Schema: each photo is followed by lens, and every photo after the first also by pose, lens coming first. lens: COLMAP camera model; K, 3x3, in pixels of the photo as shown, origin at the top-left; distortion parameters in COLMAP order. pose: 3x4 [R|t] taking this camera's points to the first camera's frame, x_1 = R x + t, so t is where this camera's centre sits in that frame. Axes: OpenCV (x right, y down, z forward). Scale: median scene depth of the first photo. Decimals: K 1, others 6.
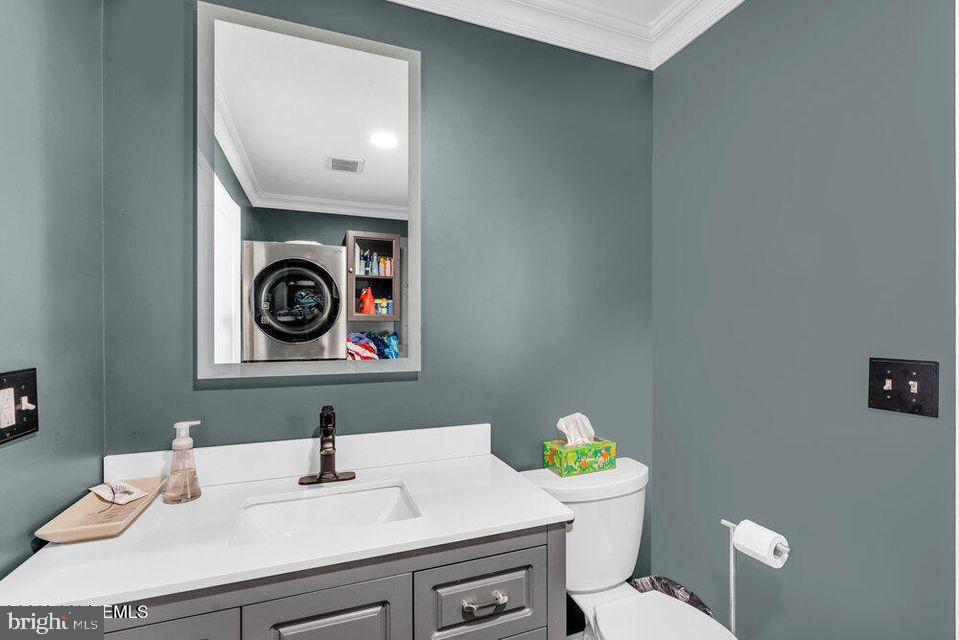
lens RADIAL K [[431.4, 0, 479.2], [0, 431.4, 324.9], [0, 0, 1]] dist [-0.002186, -0.000806]
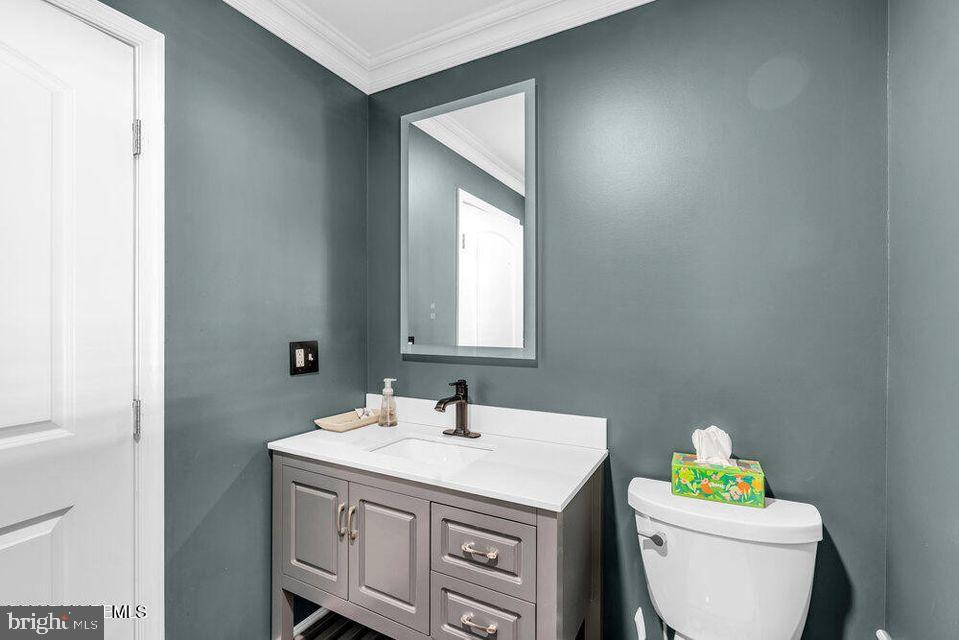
lens RADIAL K [[431.4, 0, 482.1], [0, 431.4, 320.3], [0, 0, 1]] dist [-0.002186, -0.000806]
pose [[0.661306, -0.000678, -0.750116, 0.731631], [-0.001086, 0.999998, -0.001861, 0.006904], [0.750116, 0.002045, 0.661303, 0.172457]]
